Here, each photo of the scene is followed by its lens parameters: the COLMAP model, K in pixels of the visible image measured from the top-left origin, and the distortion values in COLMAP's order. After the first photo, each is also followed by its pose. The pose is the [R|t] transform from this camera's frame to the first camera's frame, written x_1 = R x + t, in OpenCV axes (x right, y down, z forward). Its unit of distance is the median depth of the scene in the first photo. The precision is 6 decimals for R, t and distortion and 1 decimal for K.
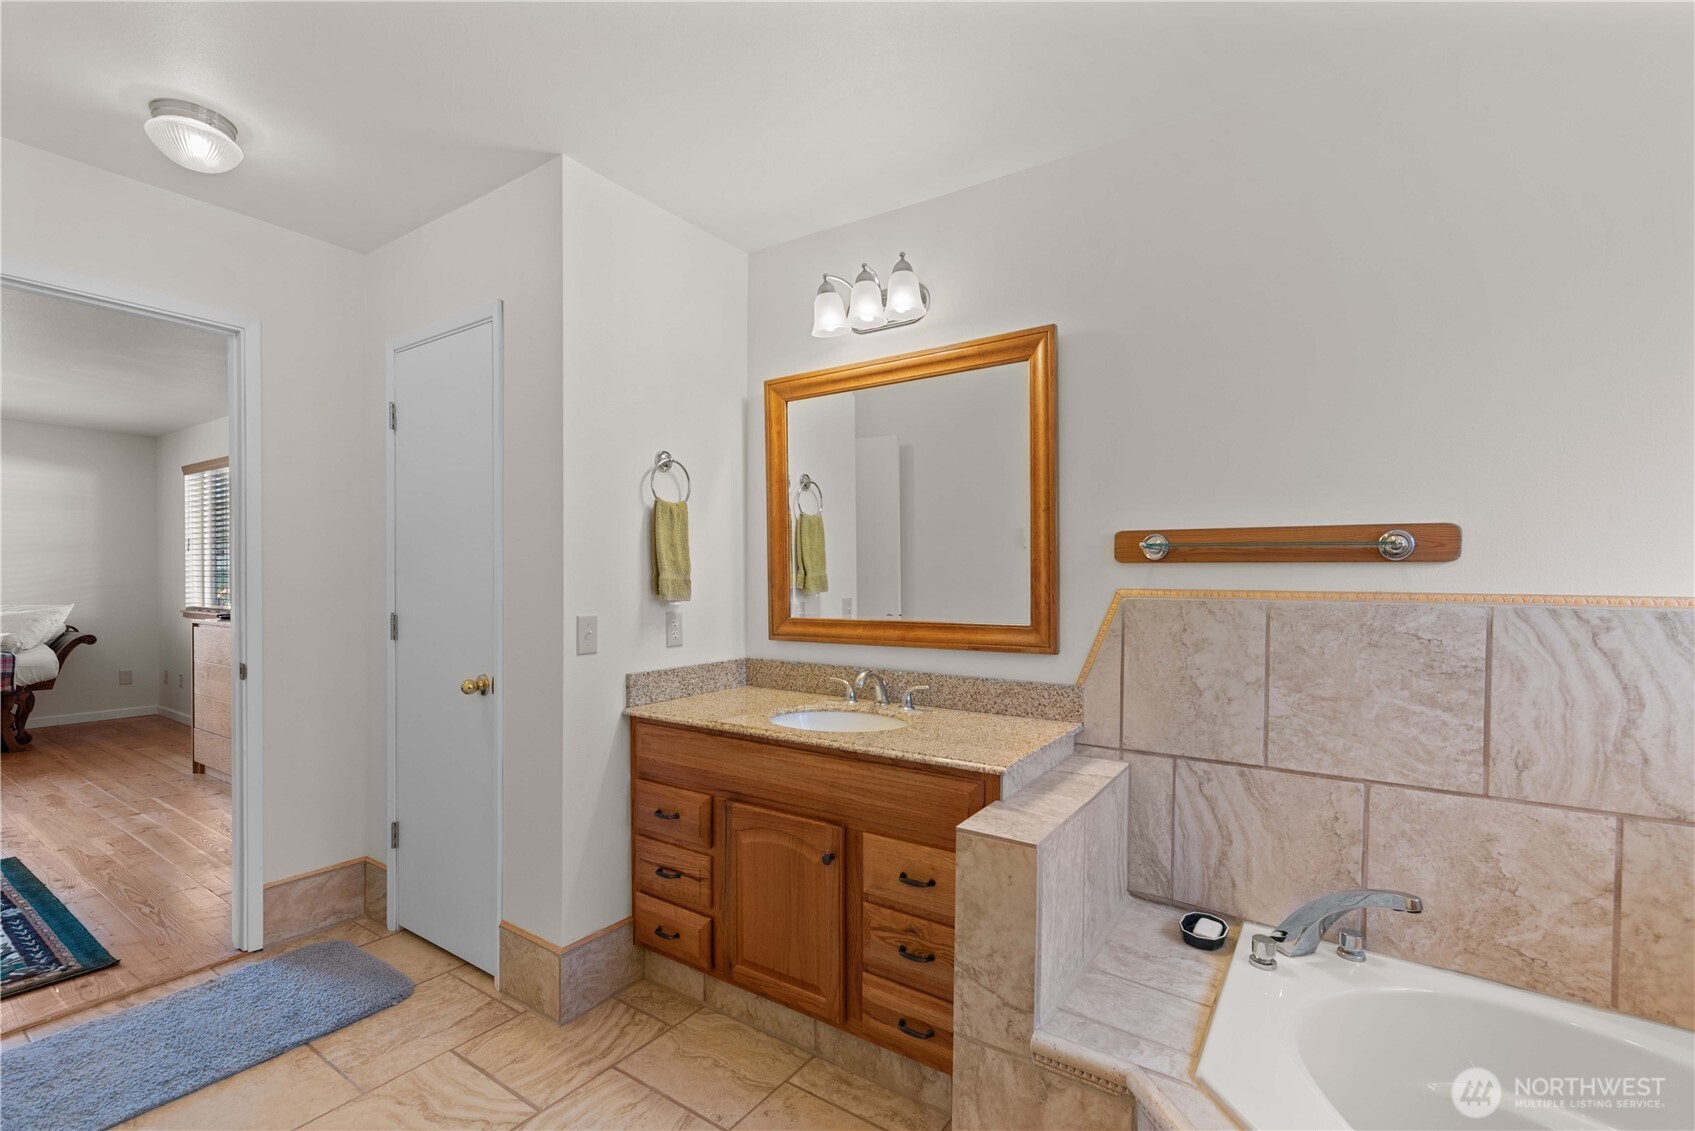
lens RADIAL K [[752.8, 0, 854.8], [0, 752.8, 588.0], [0, 0, 1]] dist [0.000960, -0.000144]
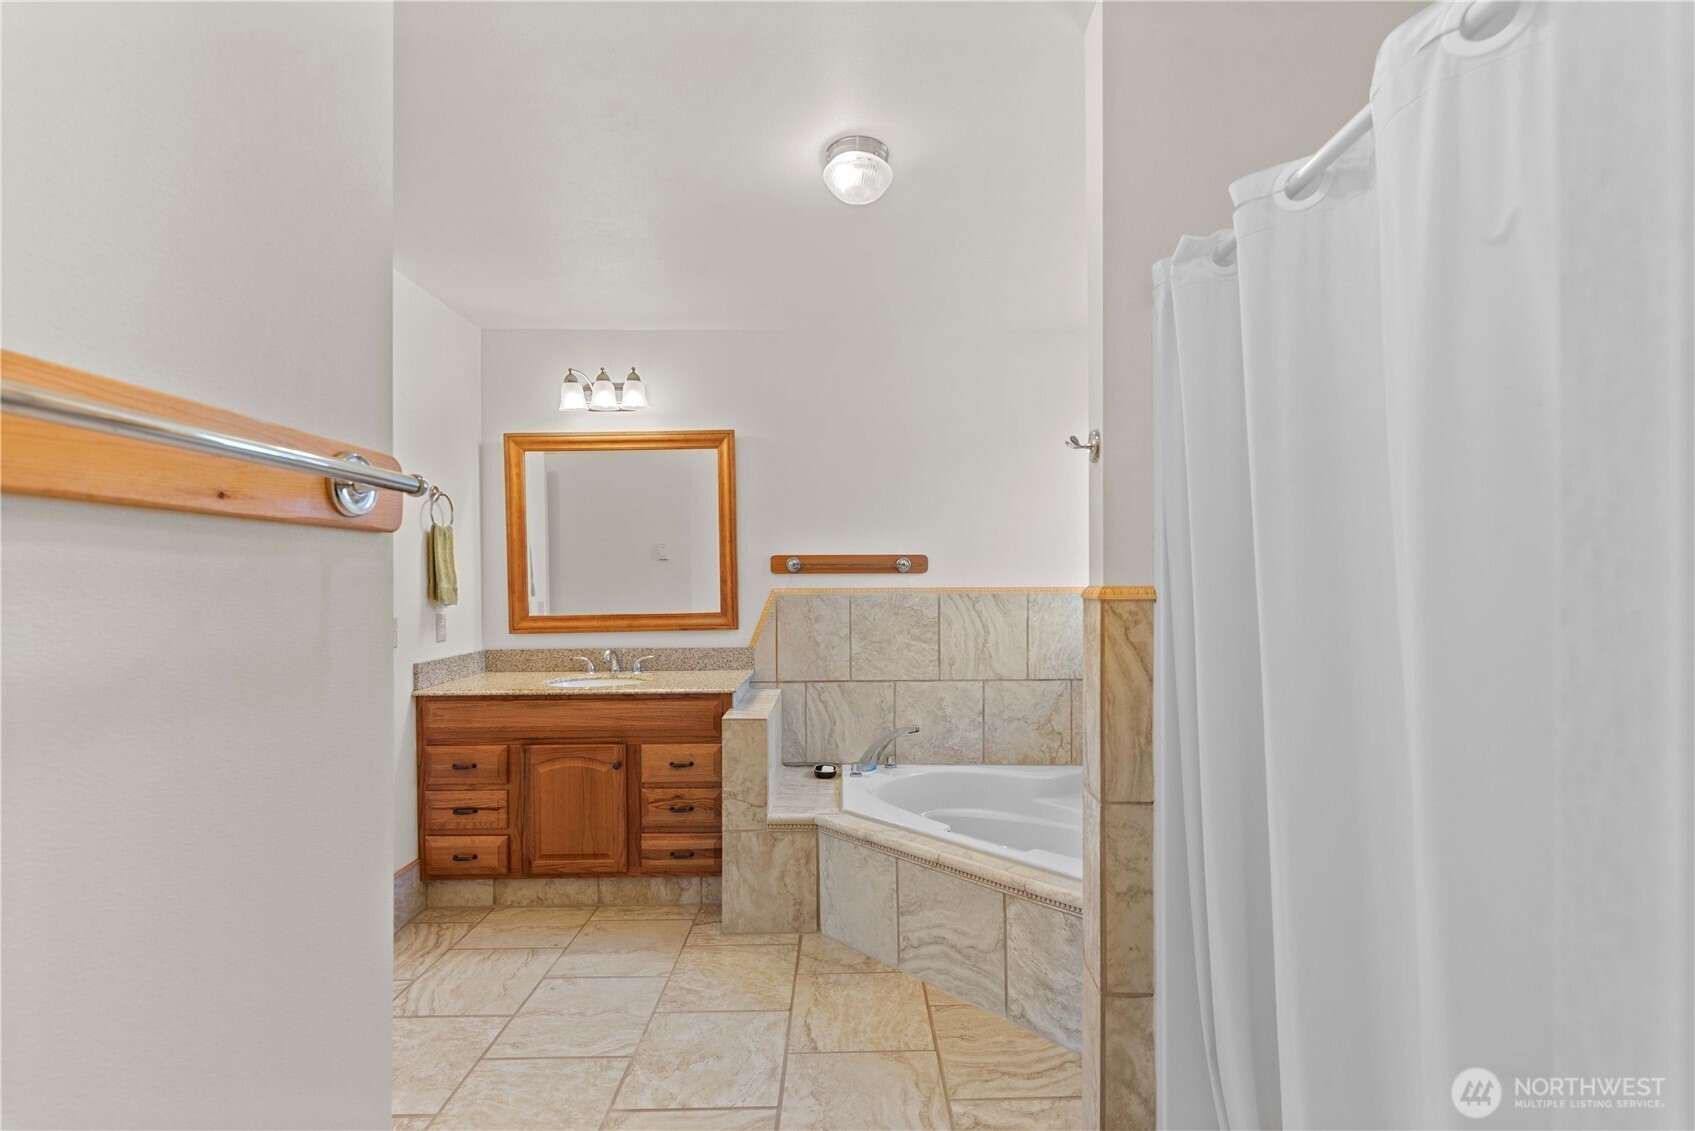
lens RADIAL K [[736.1, 0, 862.5], [0, 736.1, 563.8], [0, 0, 1]] dist [0.000333, -0.000019]
pose [[0.820640, 0.002566, 0.571439, -0.452253], [0.020144, 0.999239, -0.033416, 0.004634], [-0.571090, 0.038934, 0.819964, -0.508087]]
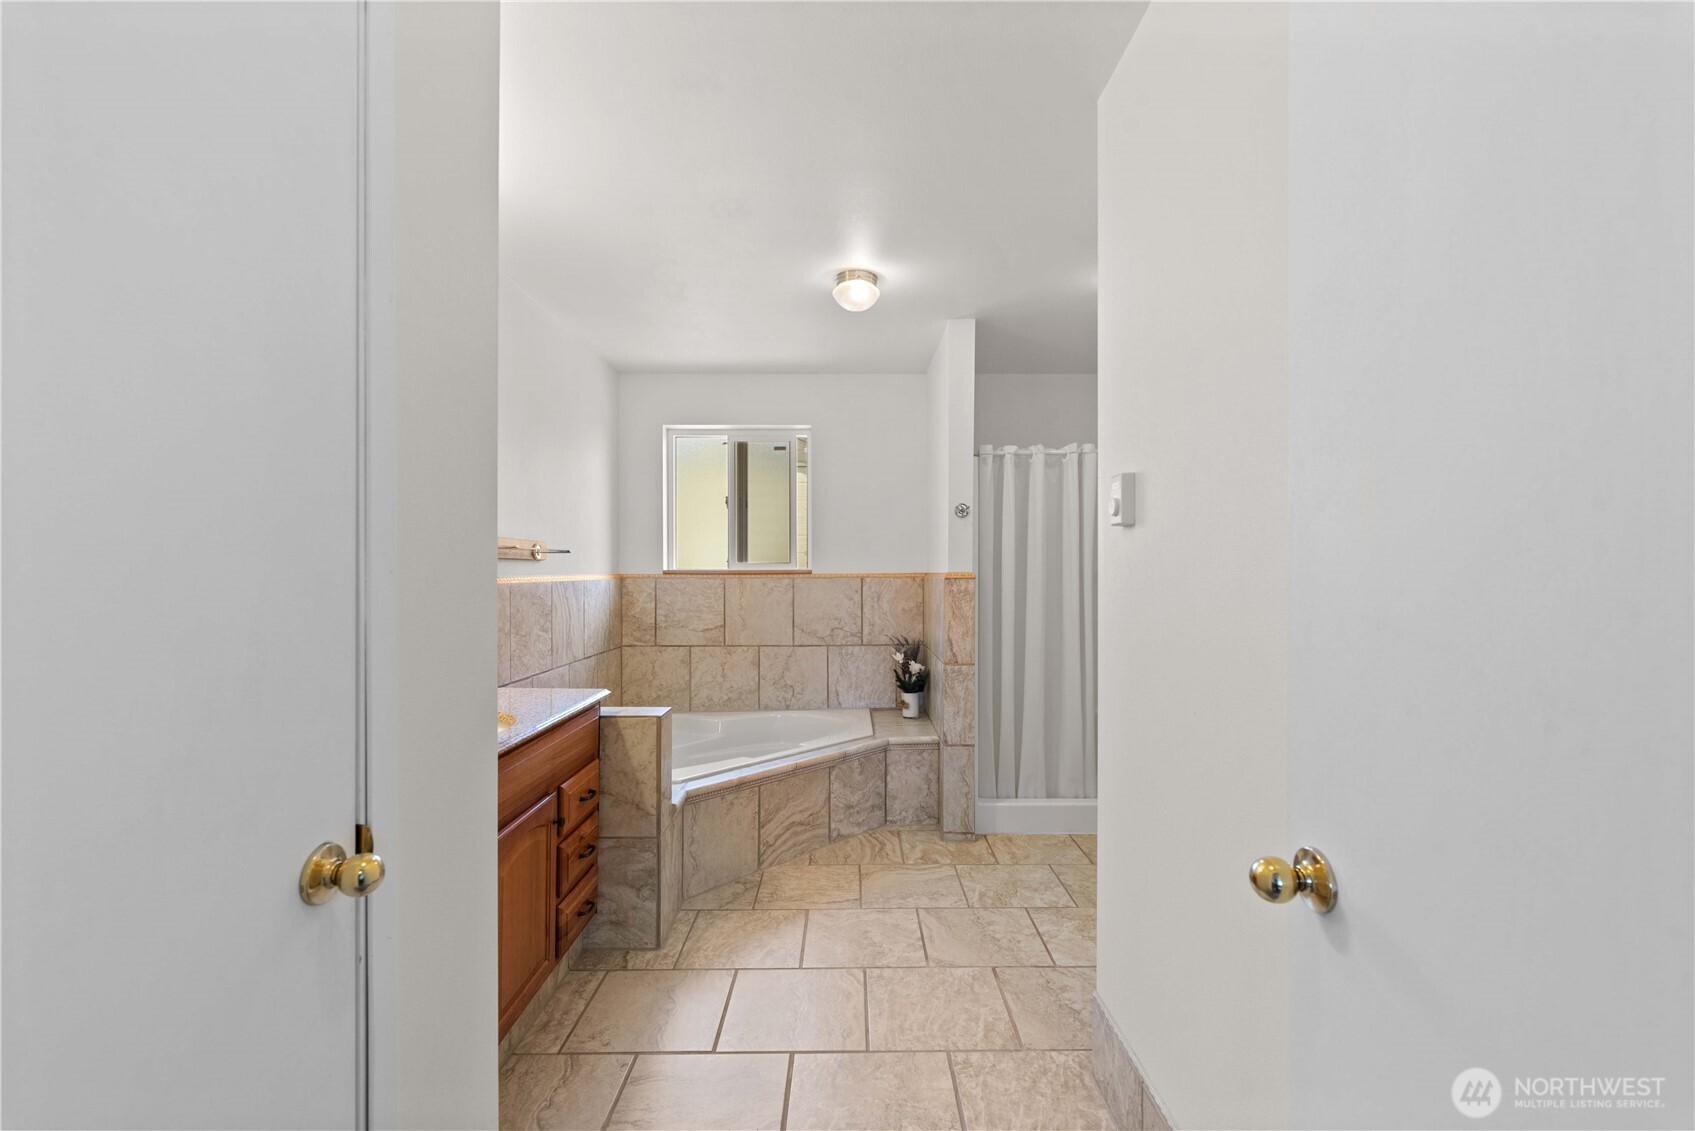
lens RADIAL K [[736.1, 0, 862.5], [0, 736.1, 563.8], [0, 0, 1]] dist [0.000333, -0.000019]
pose [[-0.573922, -0.003371, 0.818903, -1.073677], [0.002941, 0.999977, 0.006177, -0.021550], [-0.818904, 0.005954, -0.573899, 1.127630]]
